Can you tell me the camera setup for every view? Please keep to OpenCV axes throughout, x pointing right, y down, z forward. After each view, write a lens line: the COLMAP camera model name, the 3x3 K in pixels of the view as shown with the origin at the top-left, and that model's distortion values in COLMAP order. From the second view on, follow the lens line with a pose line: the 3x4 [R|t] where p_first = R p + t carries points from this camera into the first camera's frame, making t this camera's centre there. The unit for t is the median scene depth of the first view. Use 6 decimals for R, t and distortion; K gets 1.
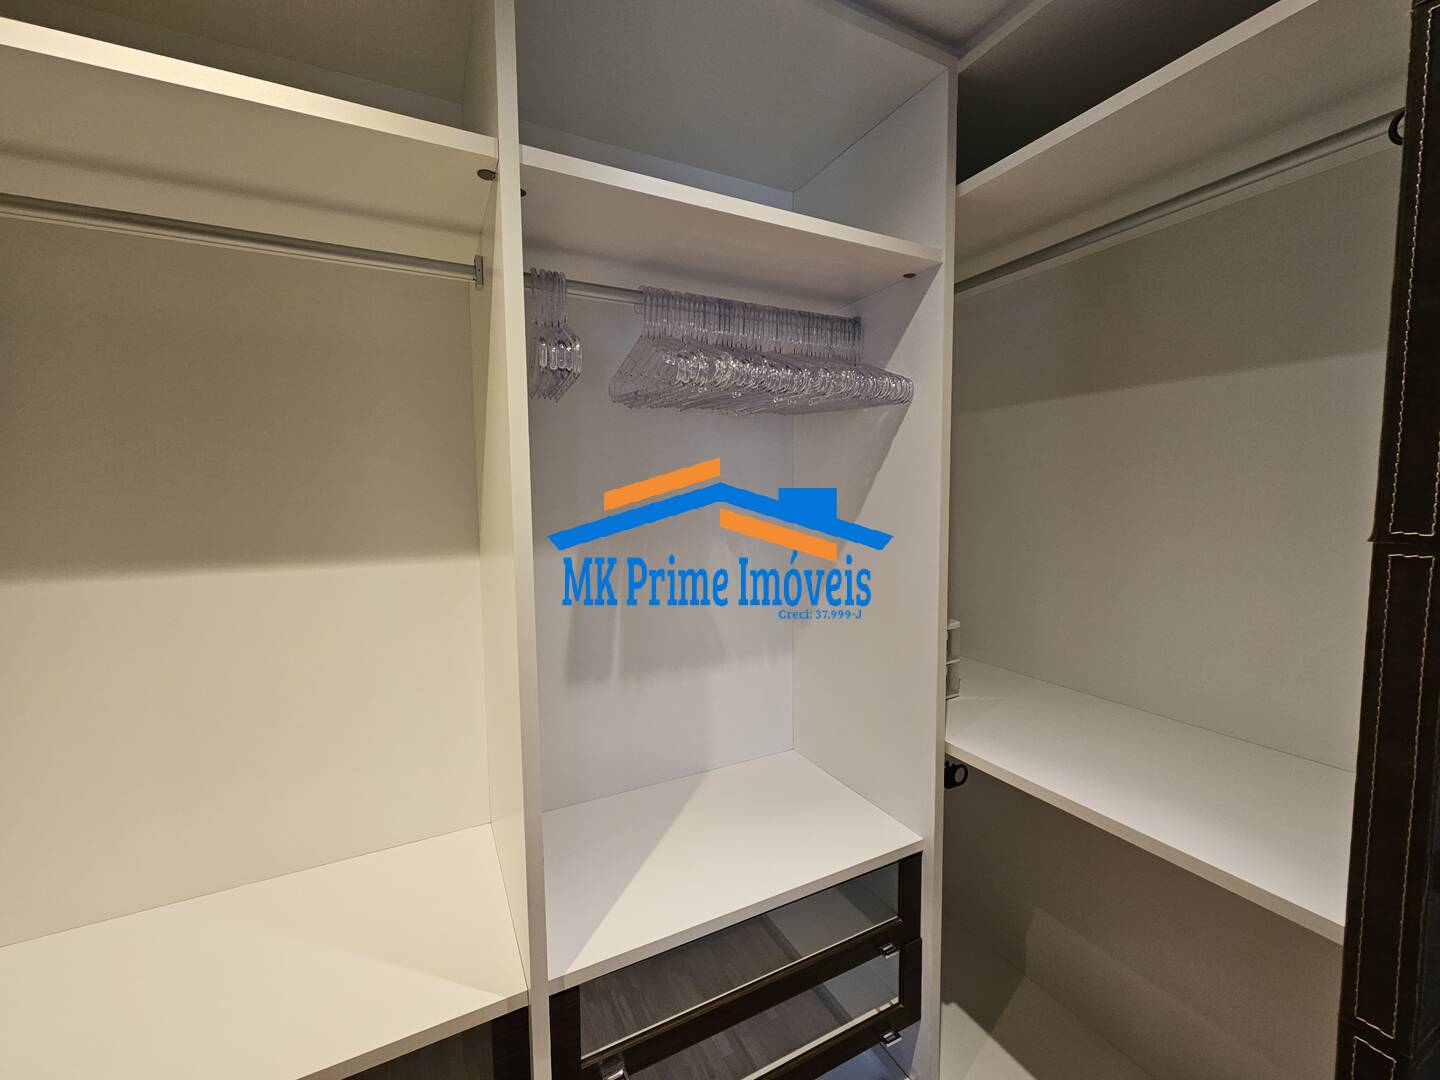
lens RADIAL K [[588.7, 0, 728.6], [0, 588.7, 534.1], [0, 0, 1]] dist [-0.003245, 0.001572]
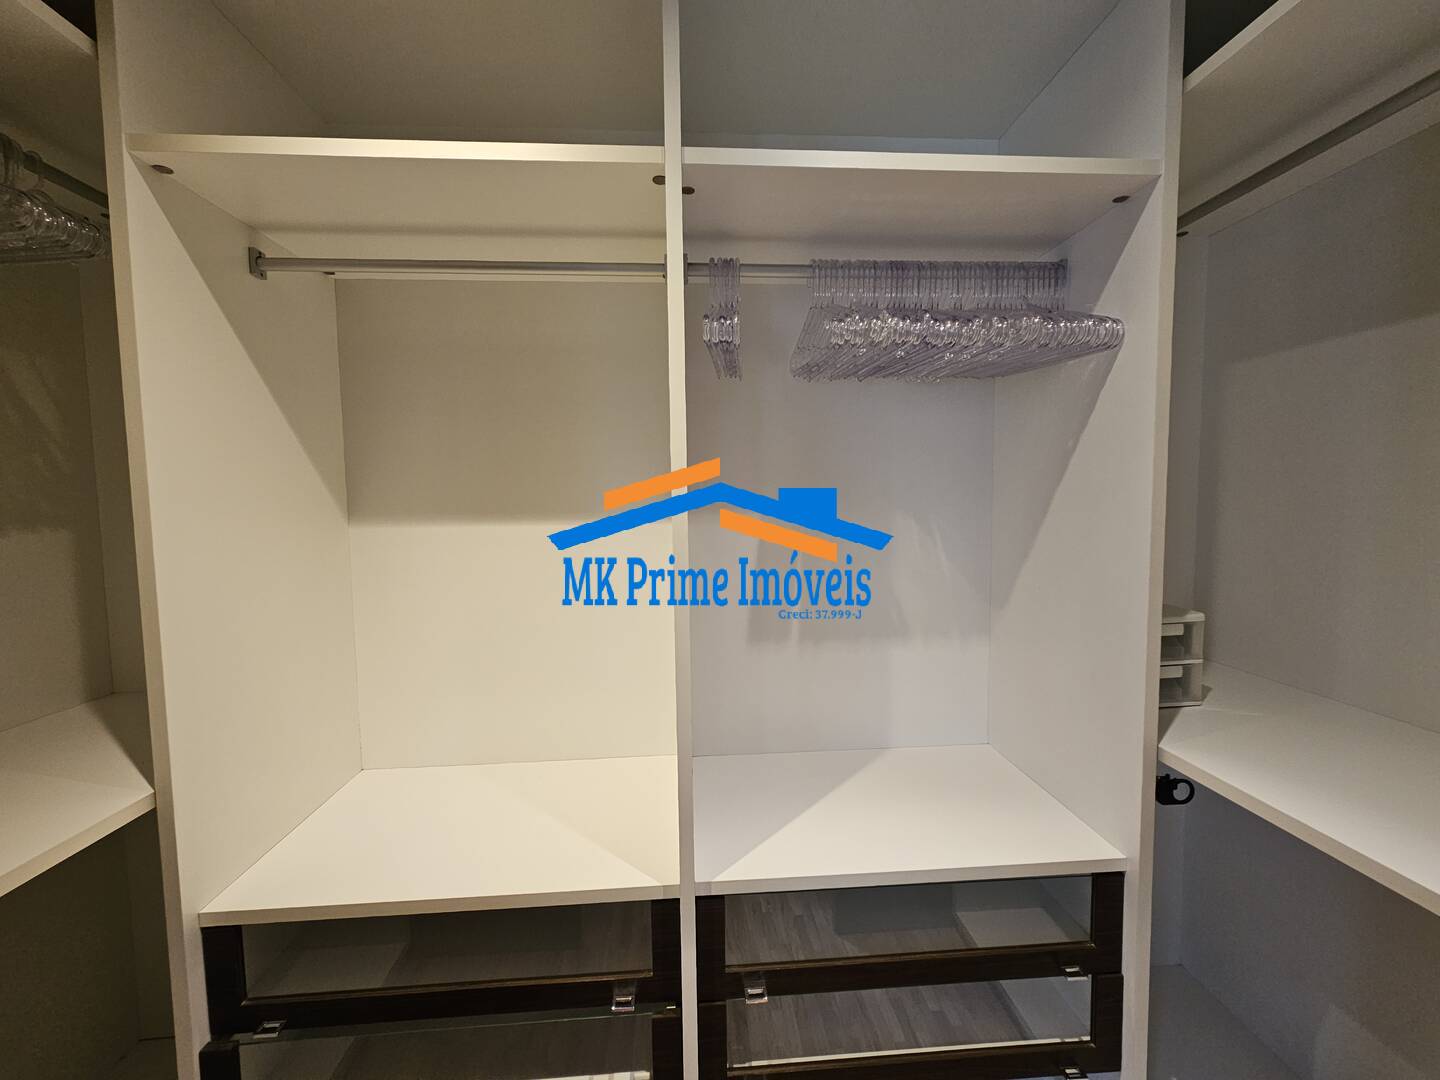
lens RADIAL K [[588.7, 0, 726.7], [0, 588.7, 532.5], [0, 0, 1]] dist [-0.003245, 0.001572]
pose [[0.917020, 0.021504, -0.398261, 0.132870], [-0.022747, 0.999740, 0.001604, 0.060924], [0.398192, 0.007588, 0.917271, -0.016105]]
